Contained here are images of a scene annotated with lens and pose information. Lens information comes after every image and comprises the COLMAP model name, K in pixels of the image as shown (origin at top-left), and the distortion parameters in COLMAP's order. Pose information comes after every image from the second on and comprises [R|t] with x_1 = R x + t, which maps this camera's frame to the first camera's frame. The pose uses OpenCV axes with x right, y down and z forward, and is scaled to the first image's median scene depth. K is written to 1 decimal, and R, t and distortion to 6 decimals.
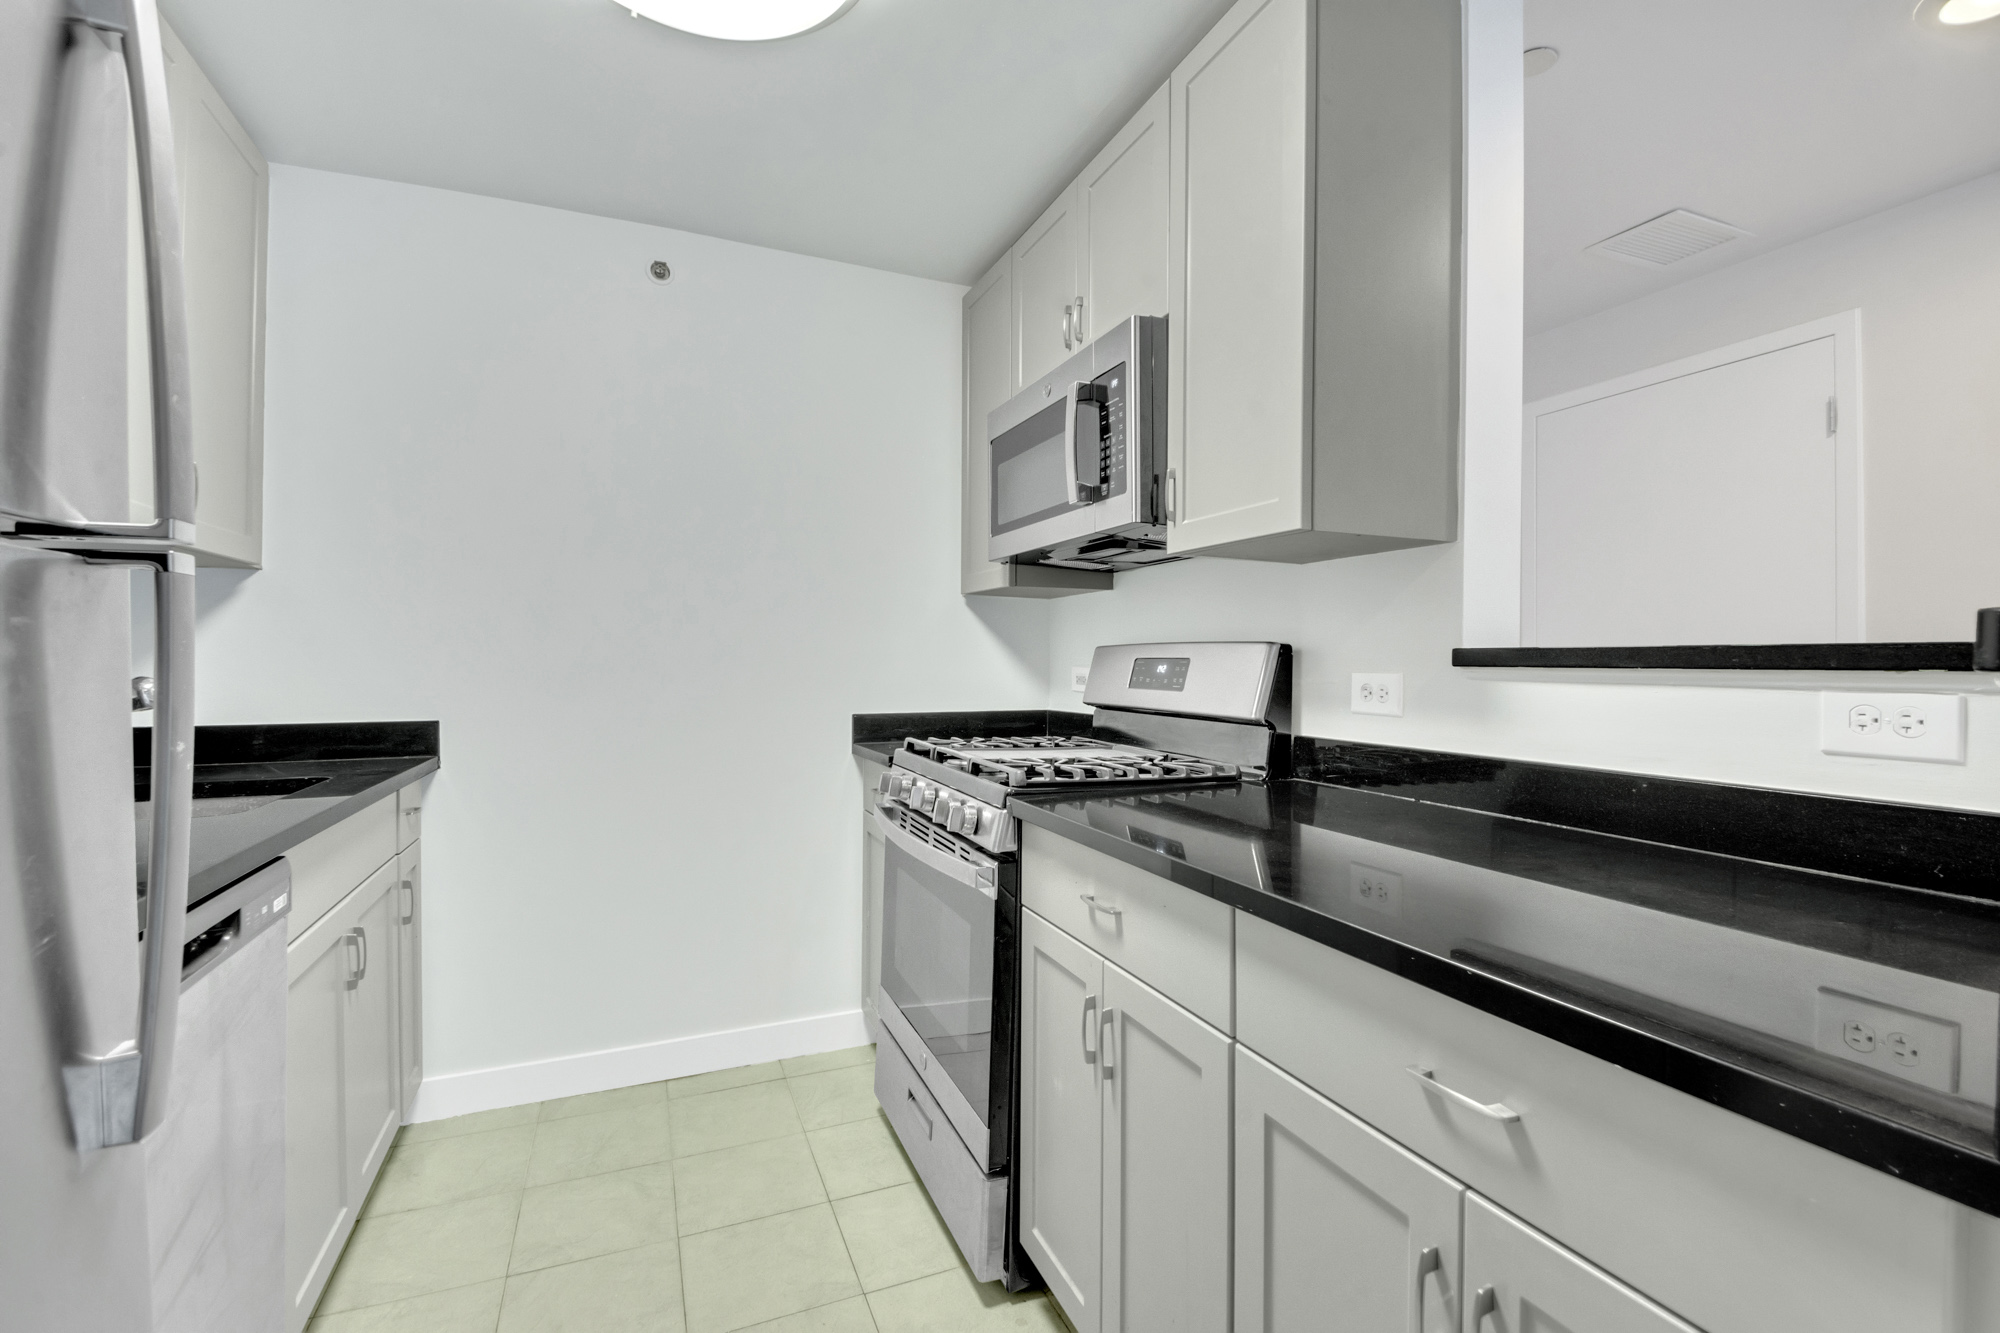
lens RADIAL K [[886.3, 0, 1000.0], [0, 886.3, 666.5], [0, 0, 1]] dist [0.001081, -0.017742]
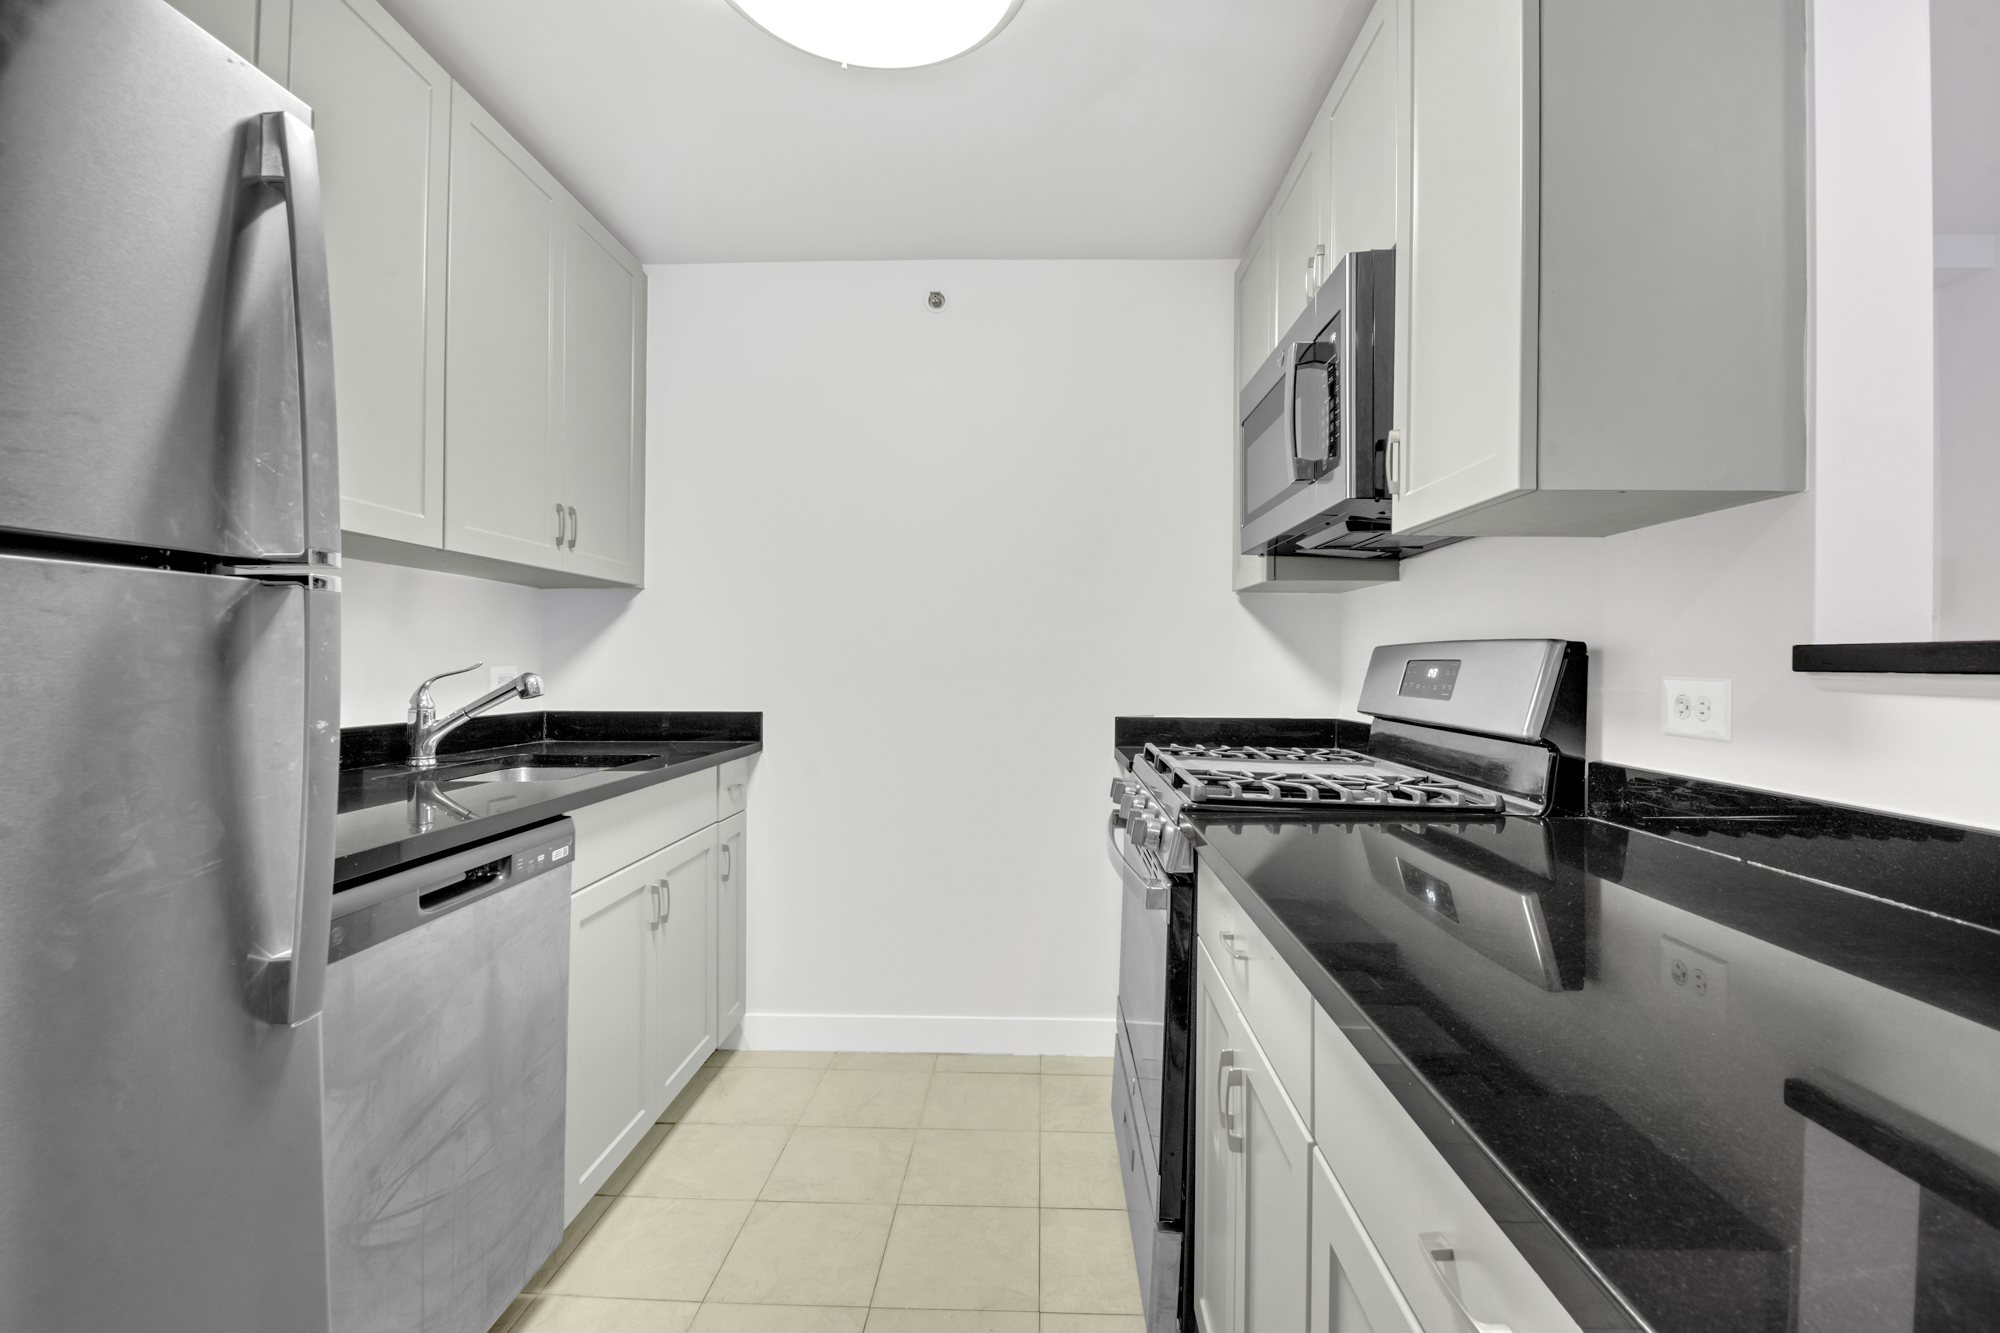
lens RADIAL K [[874.6, 0, 1000.0], [0, 874.6, 666.5], [0, 0, 1]] dist [0.002120, -0.008257]
pose [[0.902525, 0.004015, -0.430618, 0.198489], [-0.005526, 0.999982, -0.002259, 0.000987], [0.430601, 0.004419, 0.902532, 0.099436]]
